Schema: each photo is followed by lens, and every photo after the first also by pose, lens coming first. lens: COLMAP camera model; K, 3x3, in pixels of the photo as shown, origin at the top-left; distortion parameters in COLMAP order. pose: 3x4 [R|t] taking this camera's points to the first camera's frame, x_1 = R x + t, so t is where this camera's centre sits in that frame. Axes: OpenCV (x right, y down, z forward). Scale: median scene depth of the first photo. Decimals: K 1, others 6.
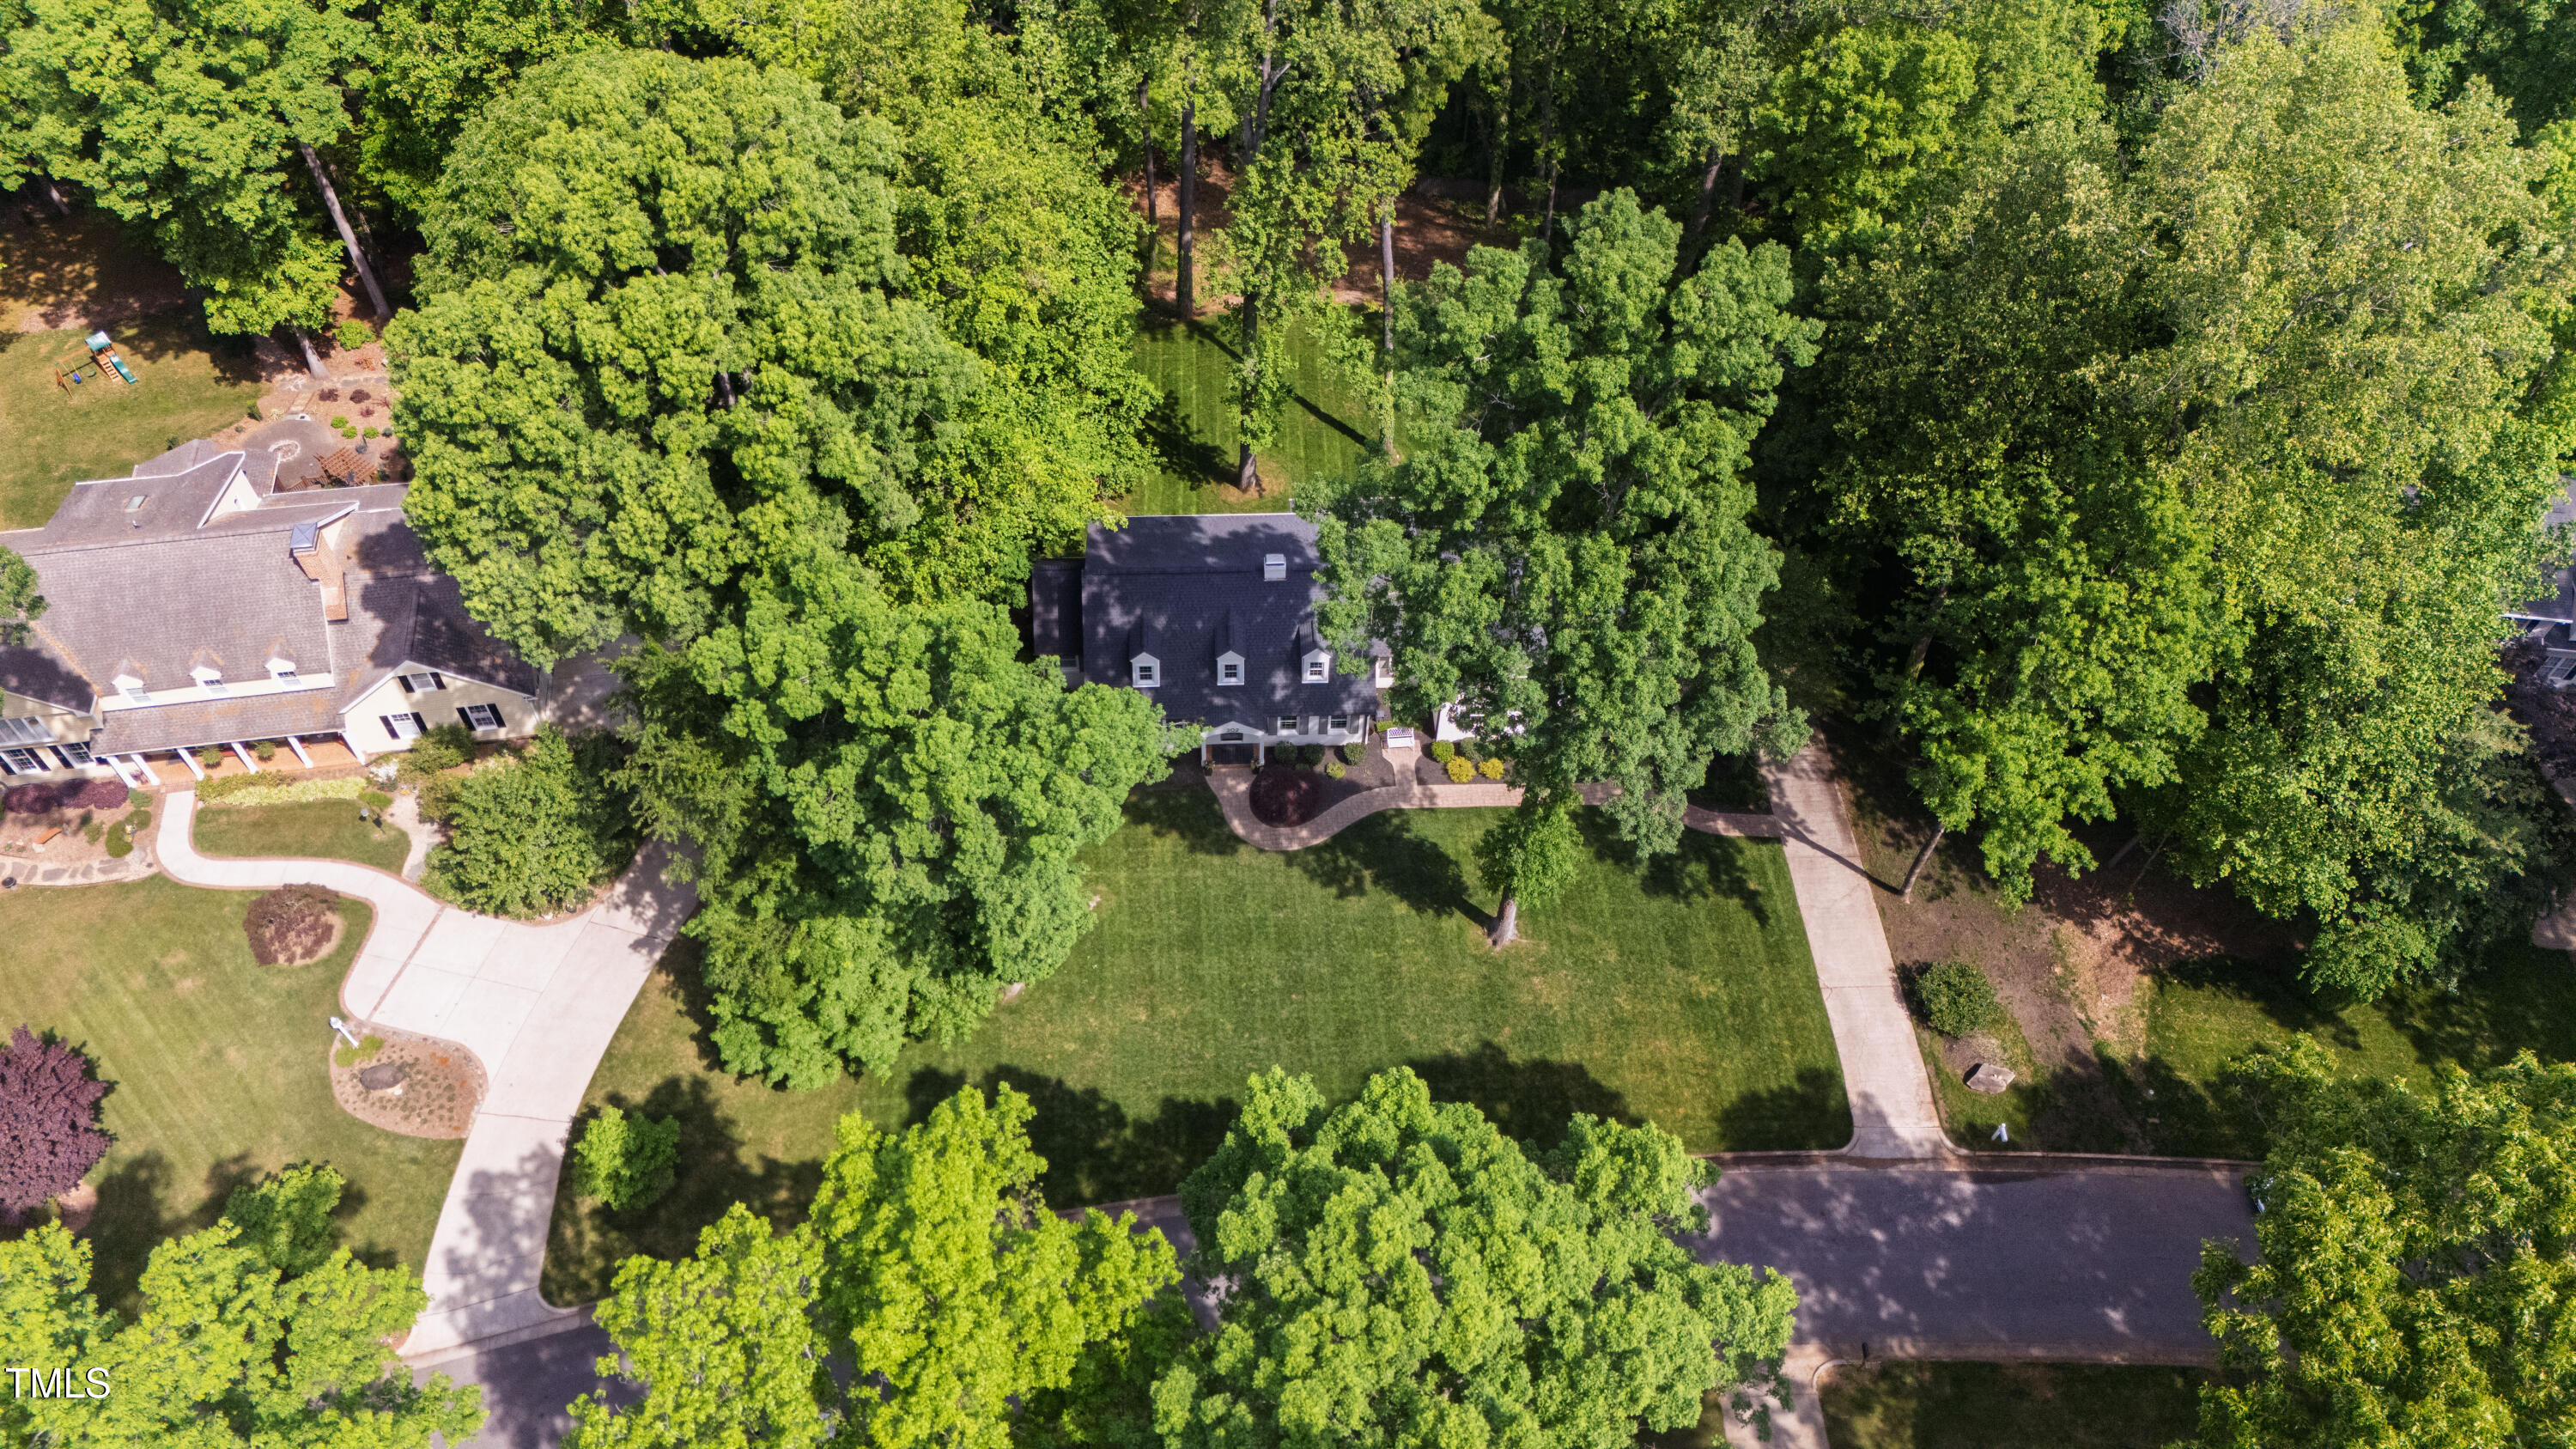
lens RADIAL K [[1915.9, 0, 1281.6], [0, 1915.9, 727.6], [0, 0, 1]] dist [0.051361, -0.037377]
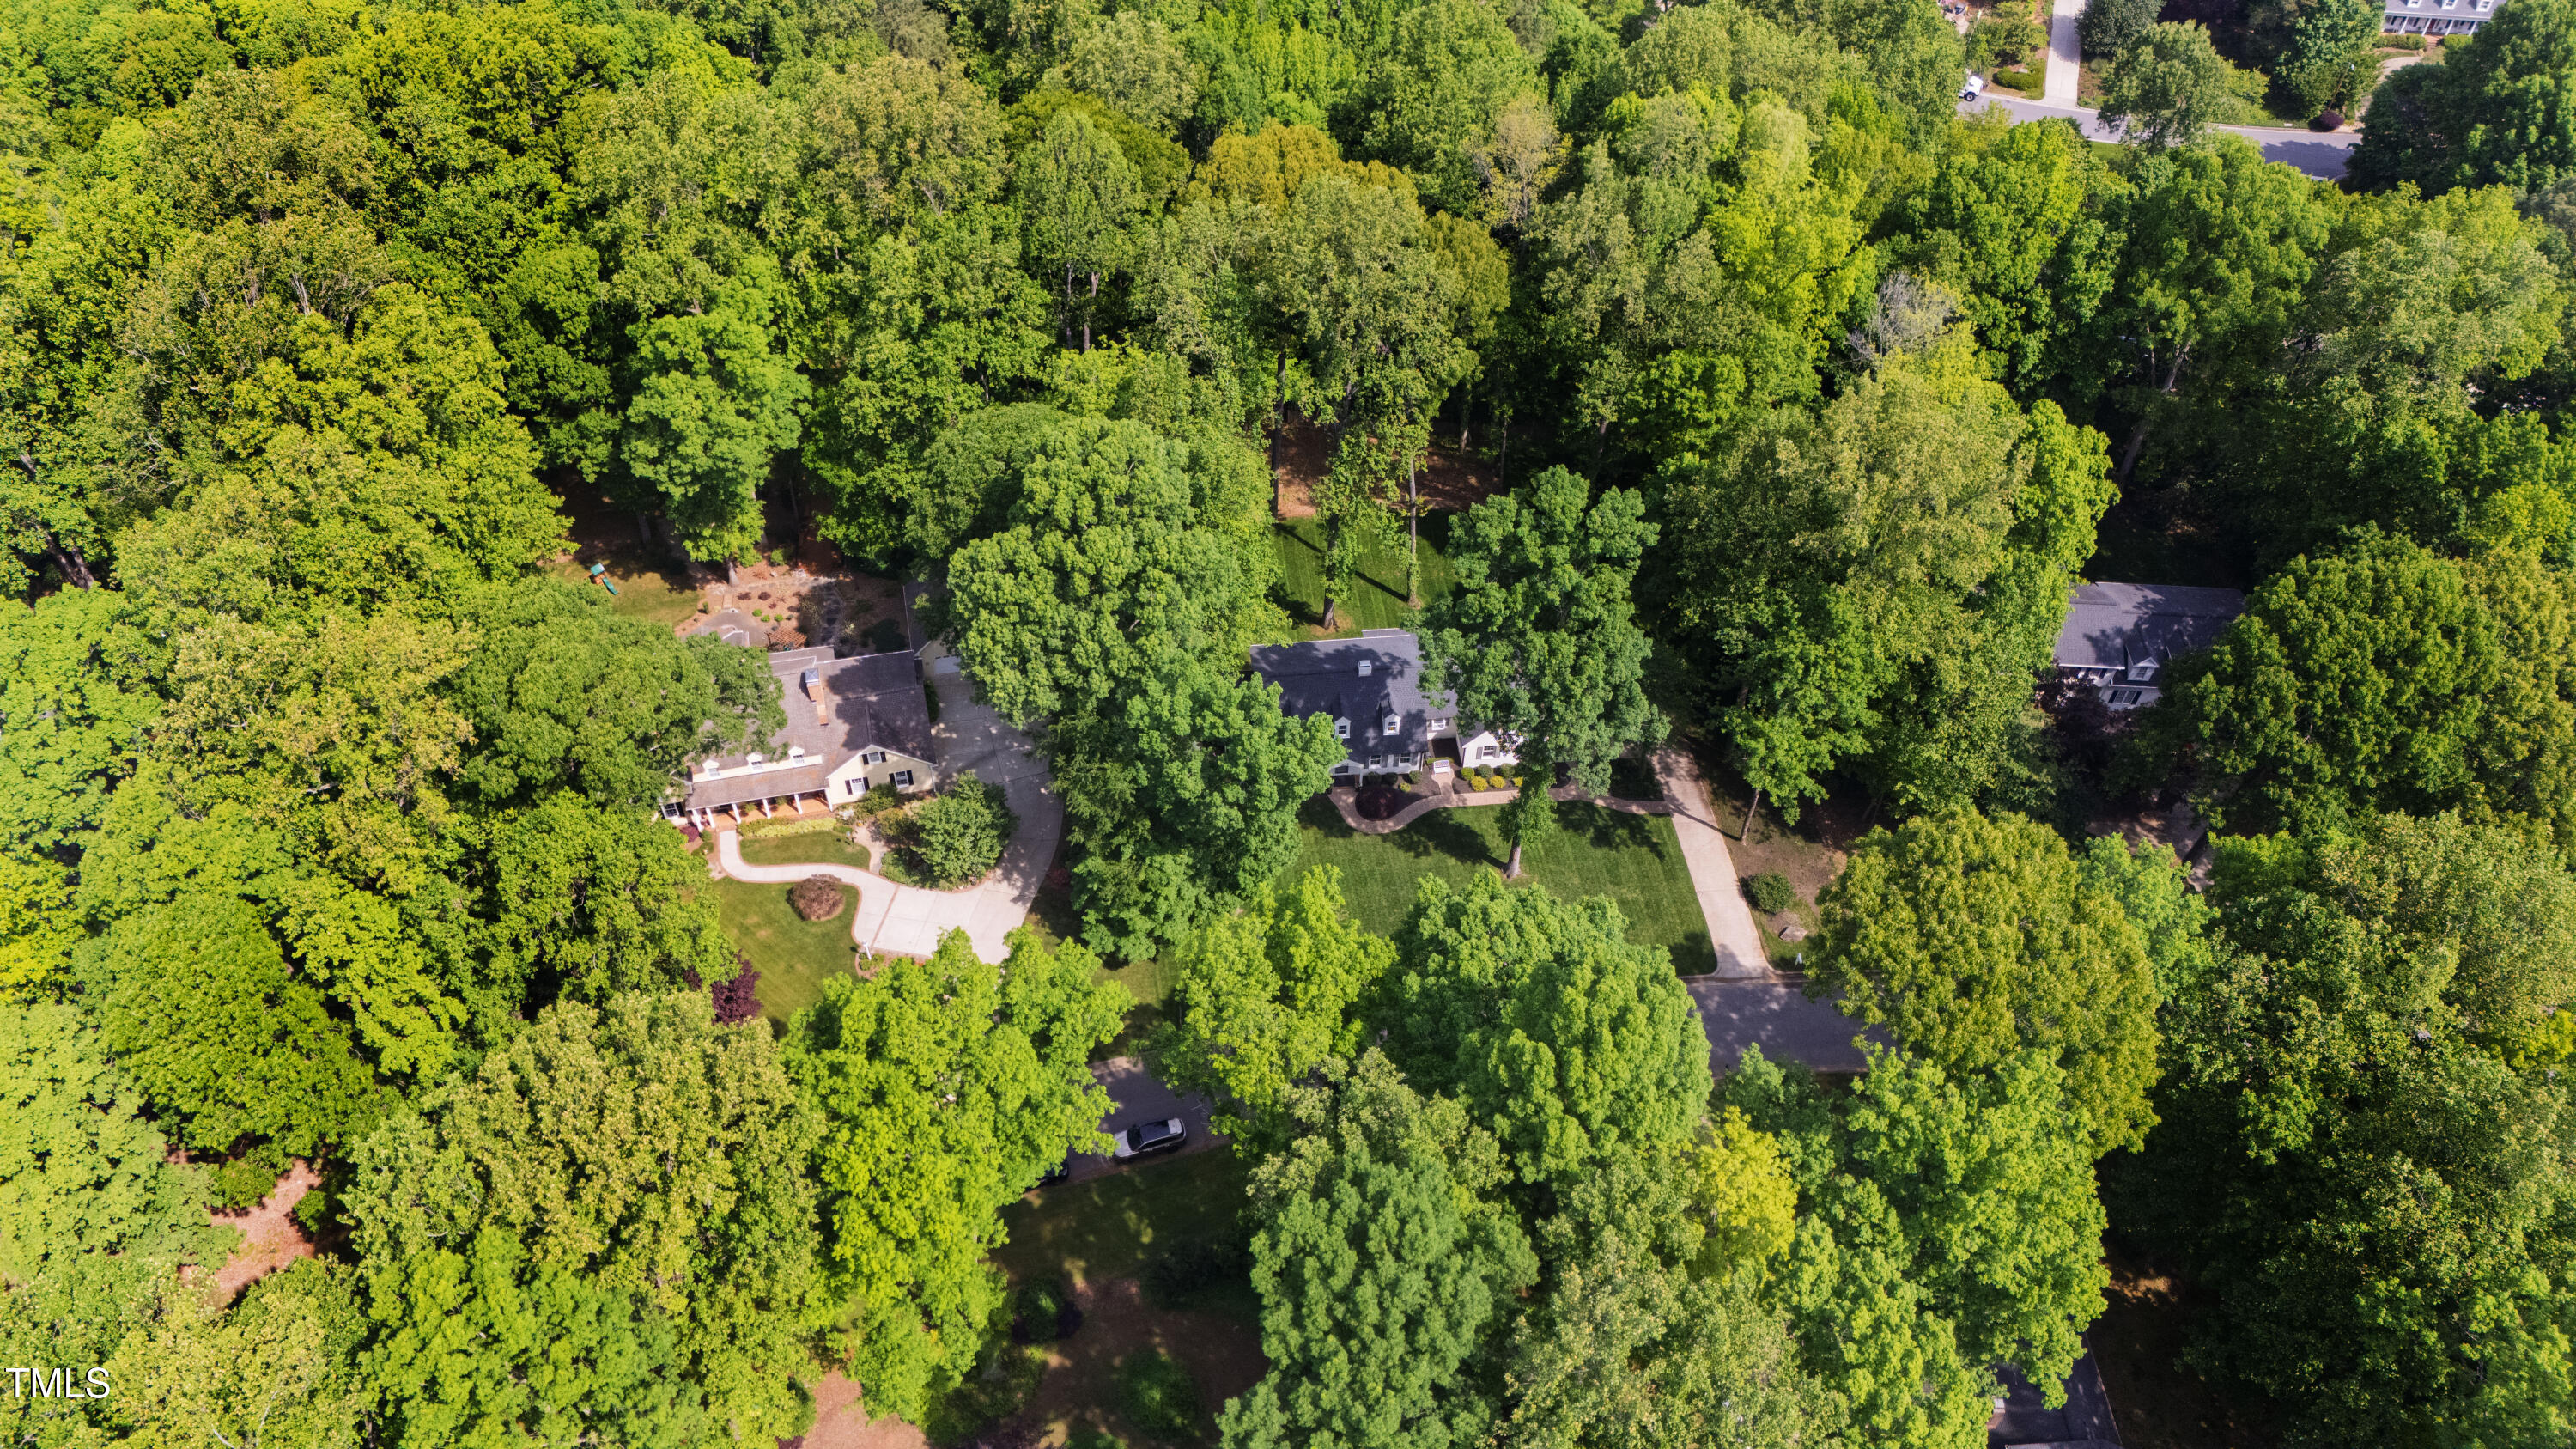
lens RADIAL K [[1915.9, 0, 1267.8], [0, 1915.9, 724.0], [0, 0, 1]] dist [0.051361, -0.037377]
pose [[0.998451, -0.047338, 0.029248, -0.167350], [0.049684, 0.995097, -0.085517, 0.126384], [-0.025056, 0.086838, 0.995907, -0.816357]]
